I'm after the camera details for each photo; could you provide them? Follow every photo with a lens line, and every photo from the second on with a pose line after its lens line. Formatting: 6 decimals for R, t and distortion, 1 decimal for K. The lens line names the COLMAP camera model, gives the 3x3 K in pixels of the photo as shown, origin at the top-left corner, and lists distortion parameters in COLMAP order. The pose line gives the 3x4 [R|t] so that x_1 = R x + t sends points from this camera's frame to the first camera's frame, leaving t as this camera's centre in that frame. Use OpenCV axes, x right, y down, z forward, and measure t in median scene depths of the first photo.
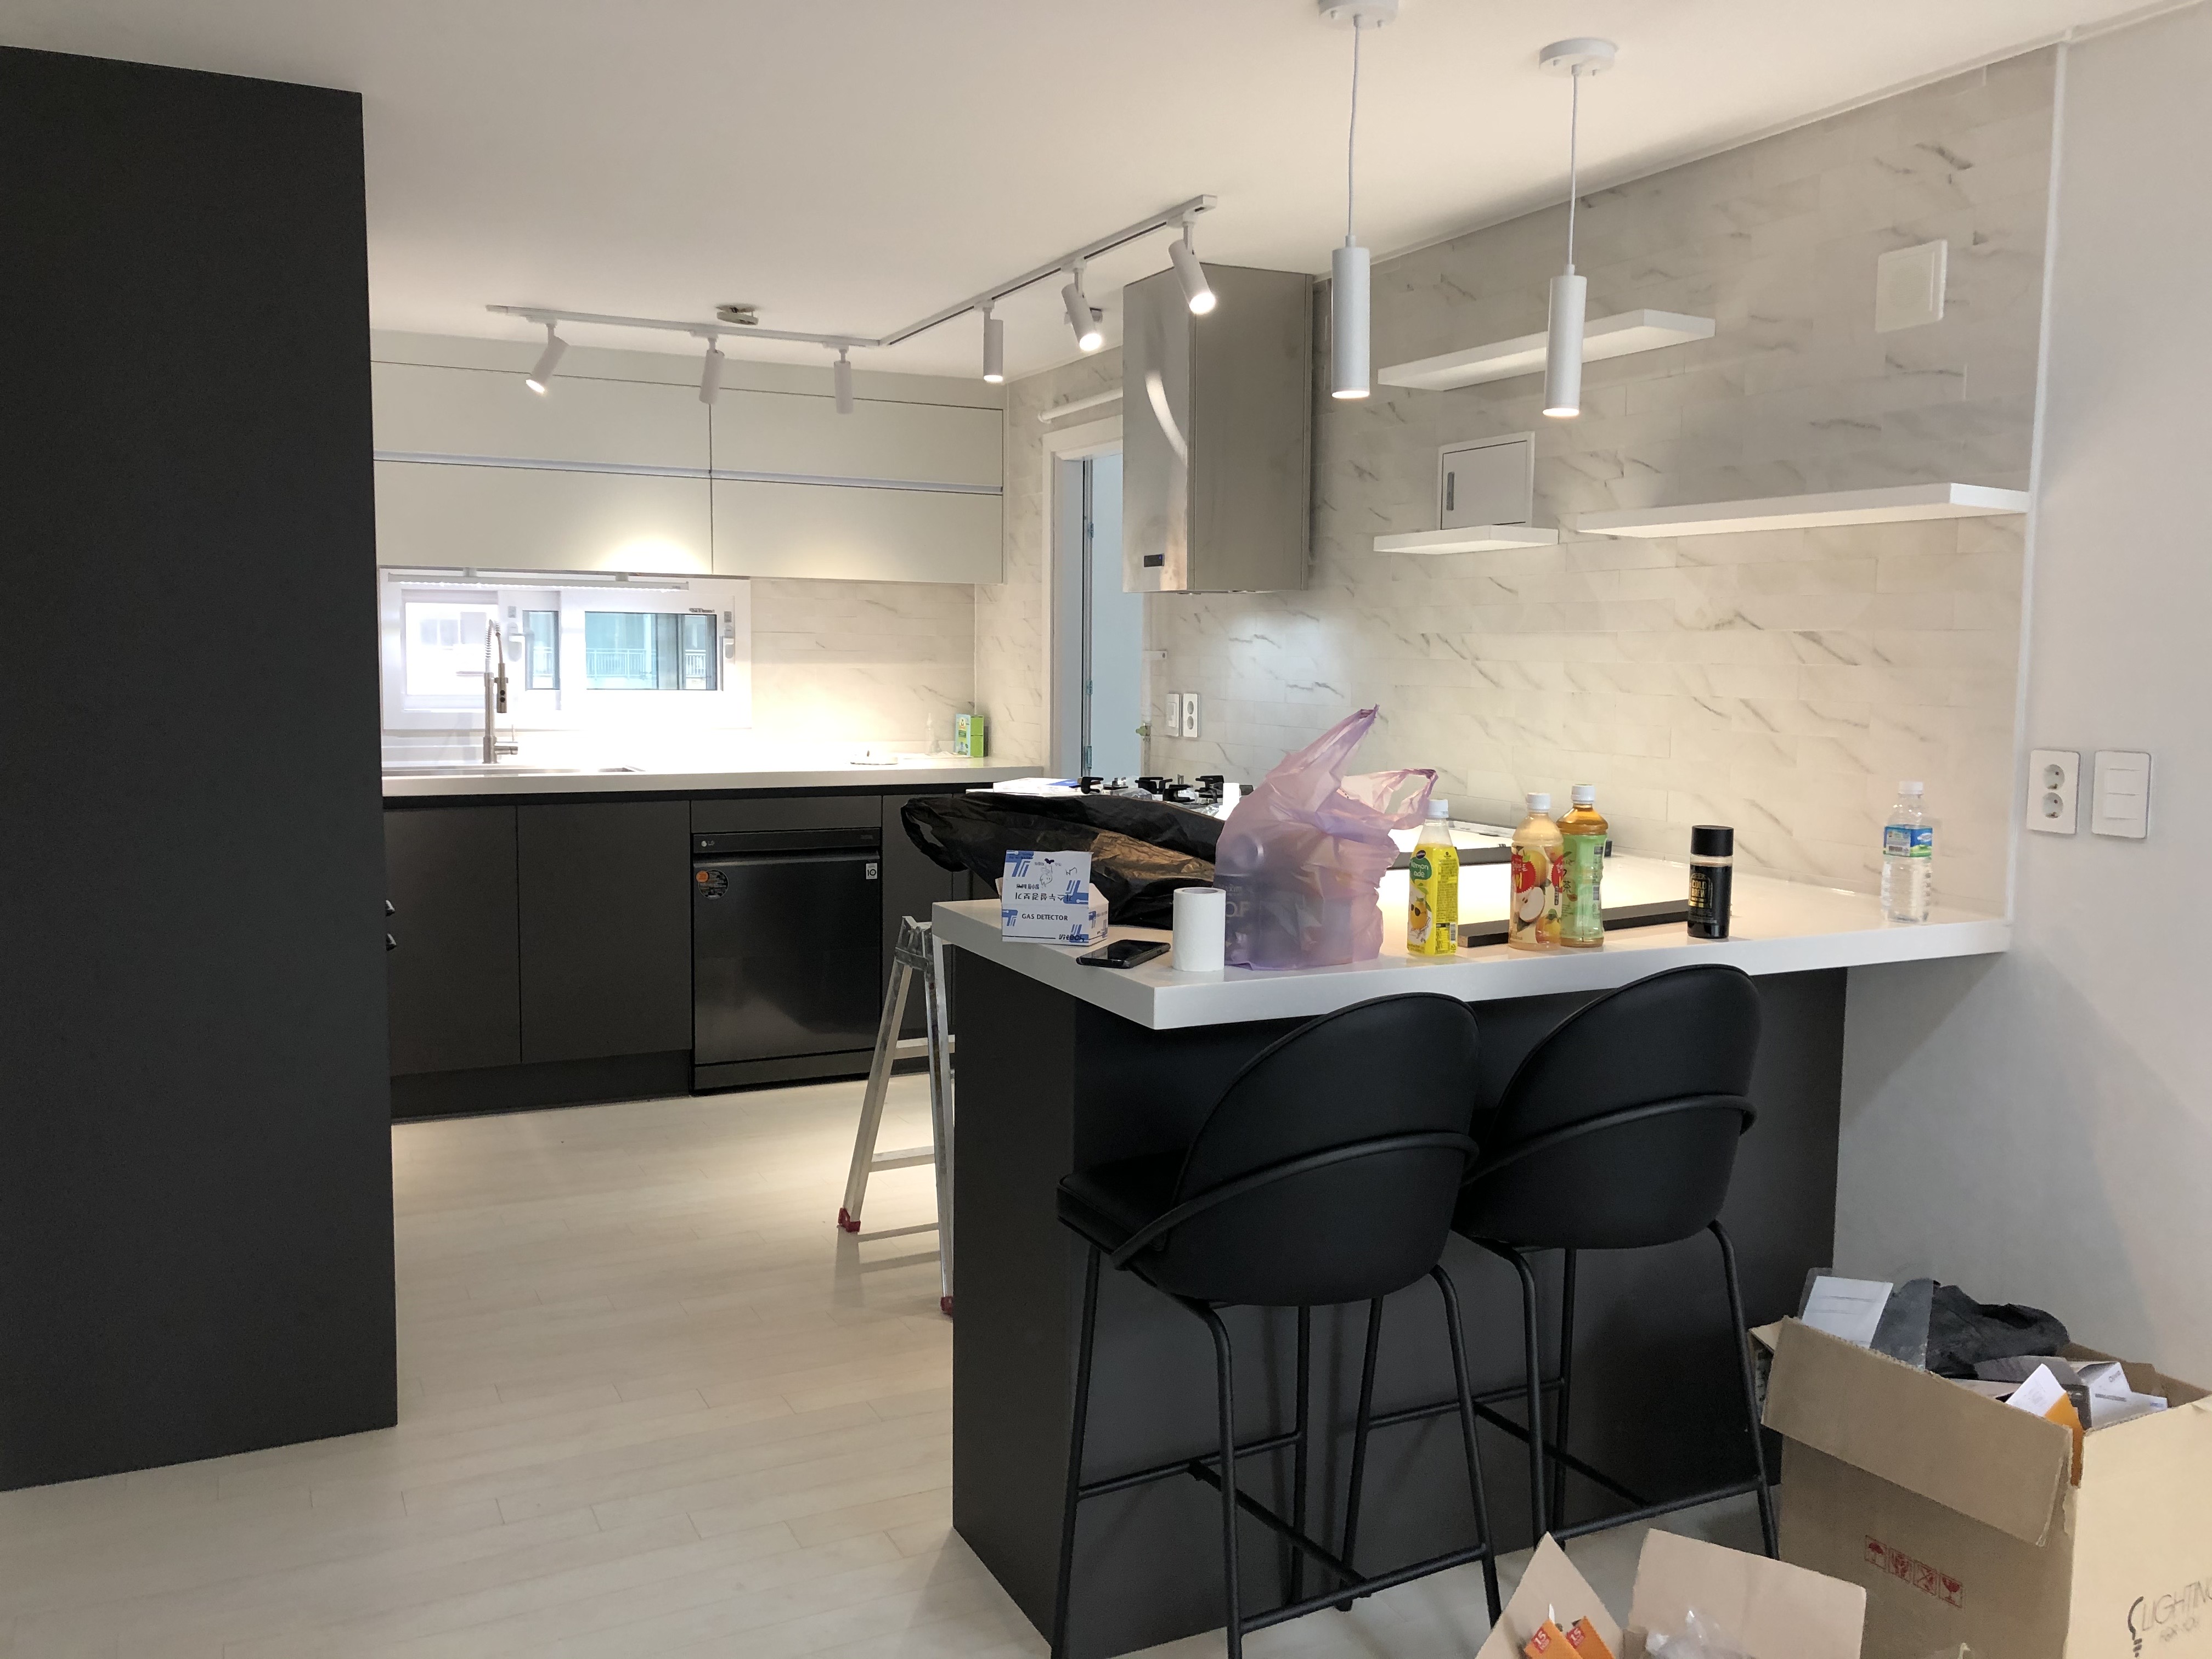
lens RADIAL K [[1829.2, 0, 1106.1], [0, 1829.2, 785.7], [0, 0, 1]] dist [-0.000383, -0.000324]
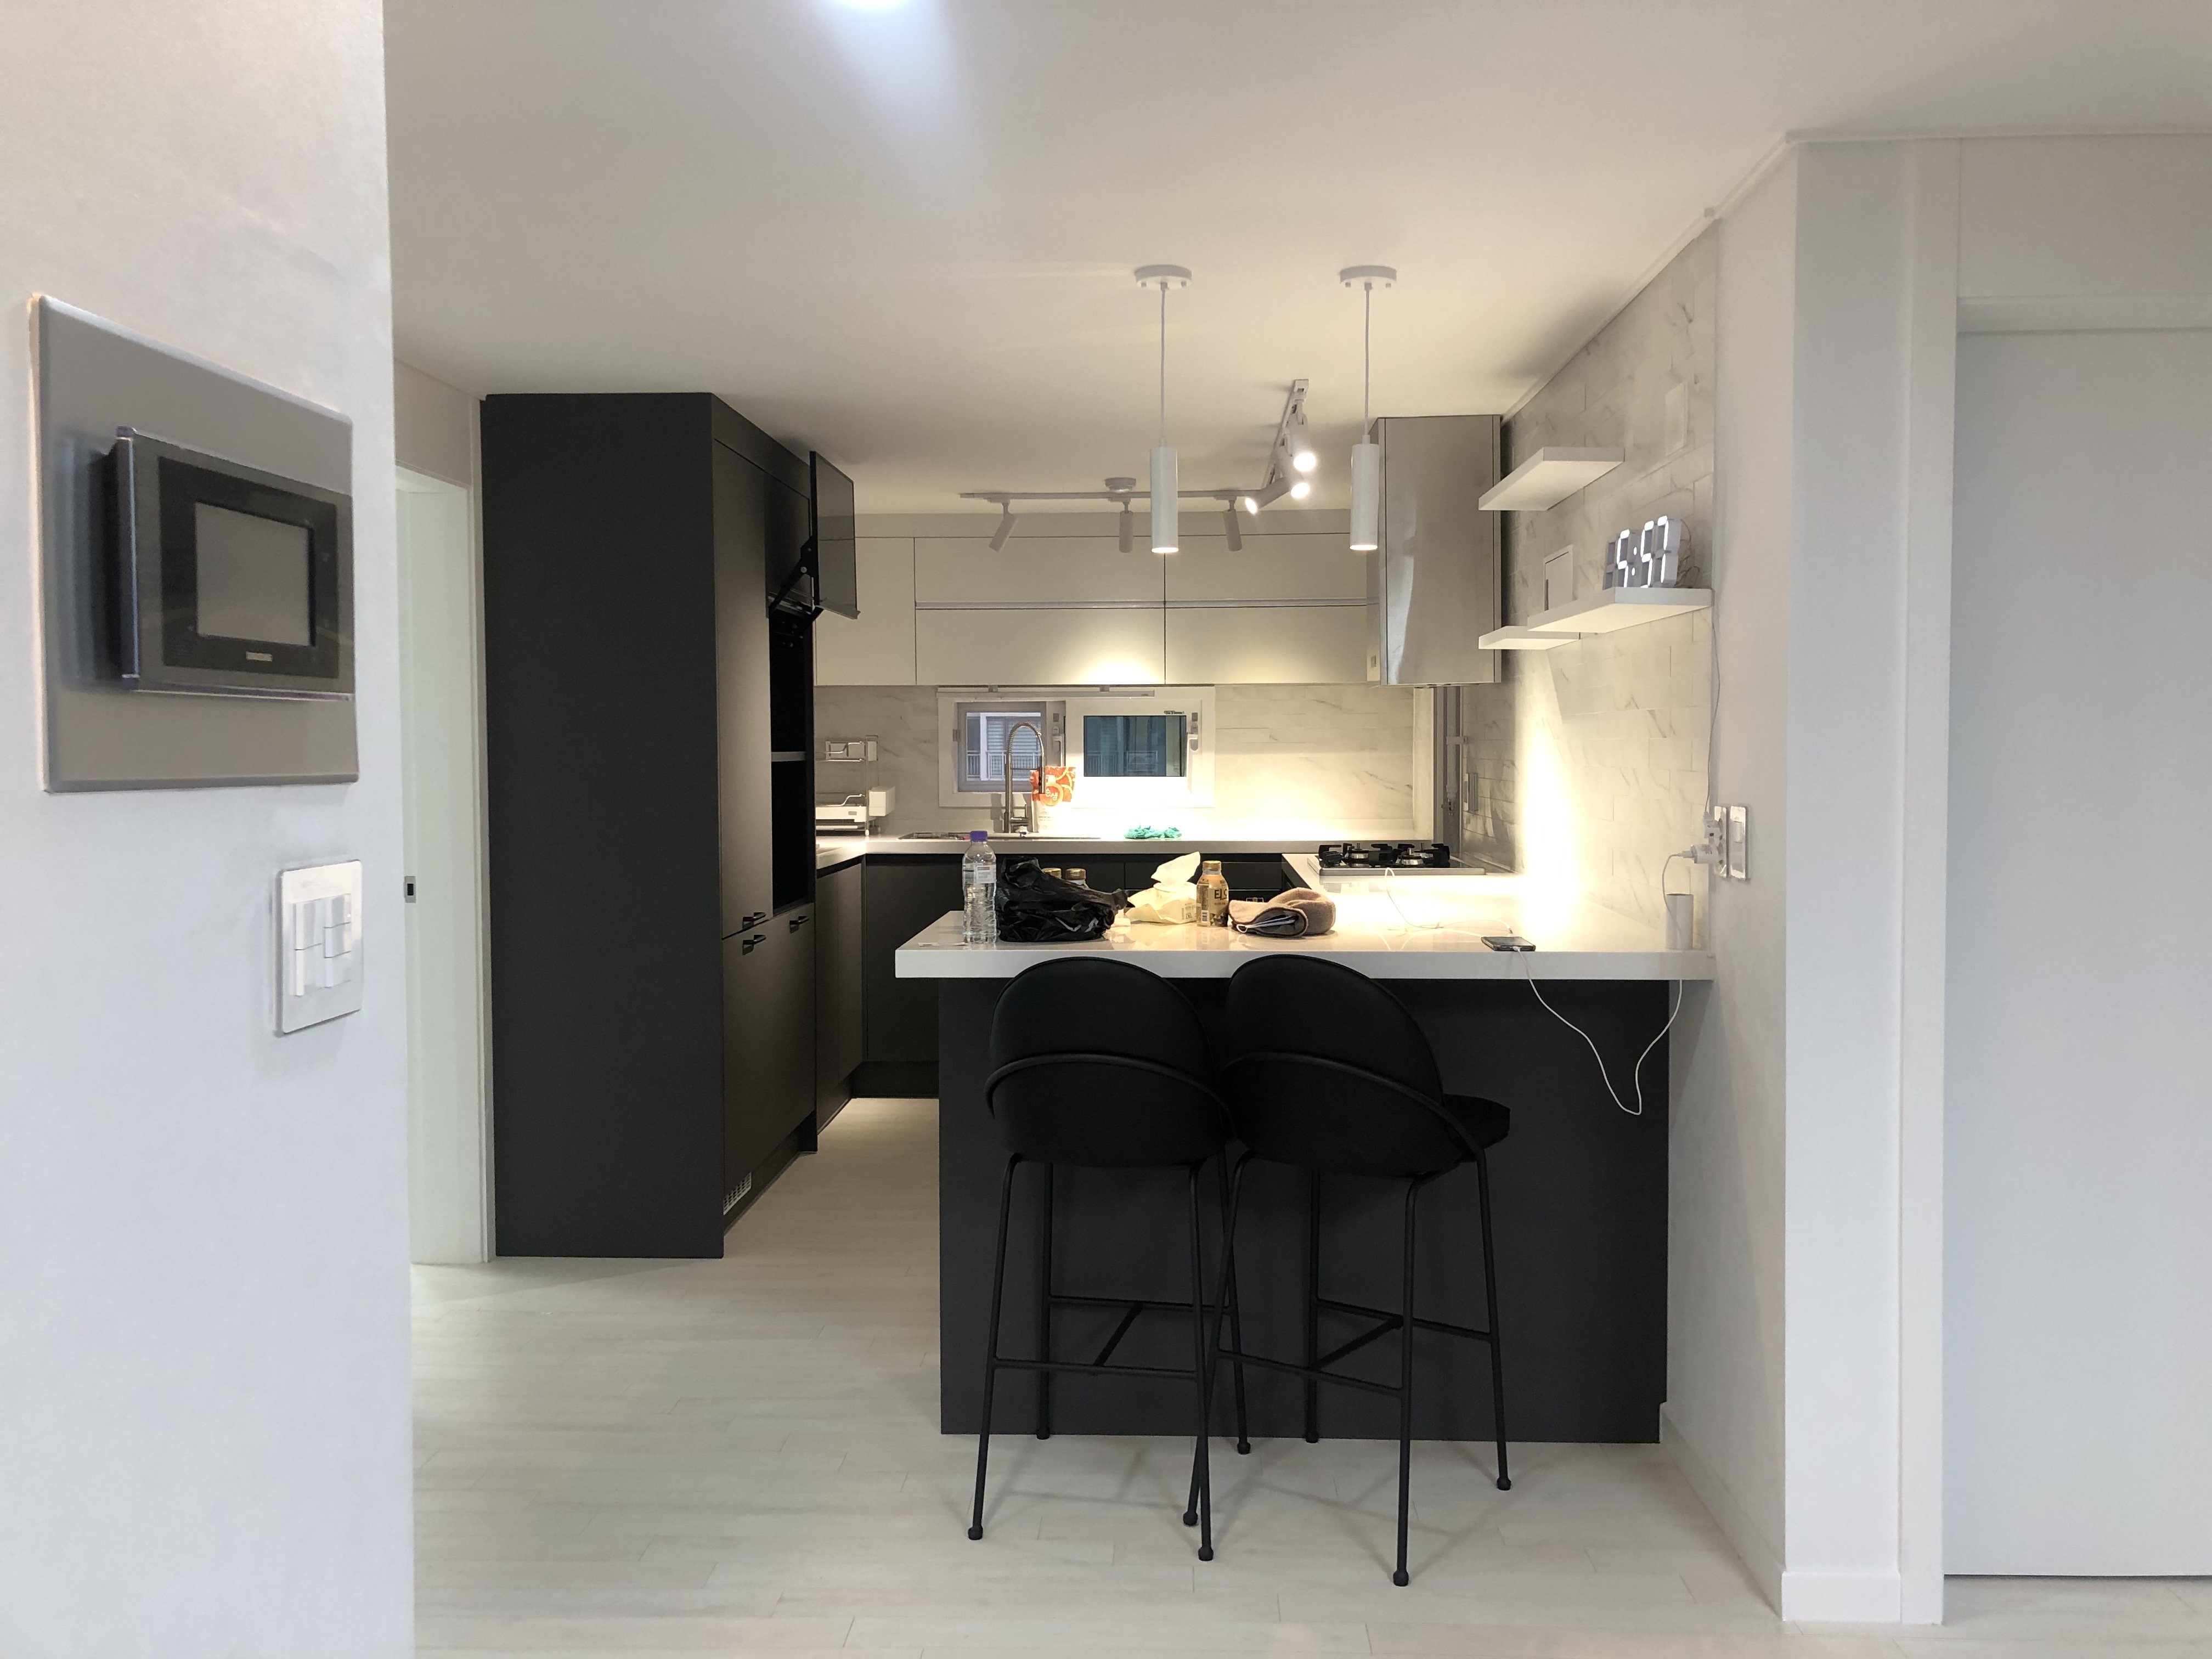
lens RADIAL K [[1812.1, 0, 1106.0], [0, 1812.1, 829.5], [0, 0, 1]] dist [0.043630, 0.004427]
pose [[0.877602, 0.004388, -0.479370, 0.345058], [-0.018368, 0.999532, -0.024477, 0.015562], [0.479038, 0.030286, 0.877272, -0.106535]]
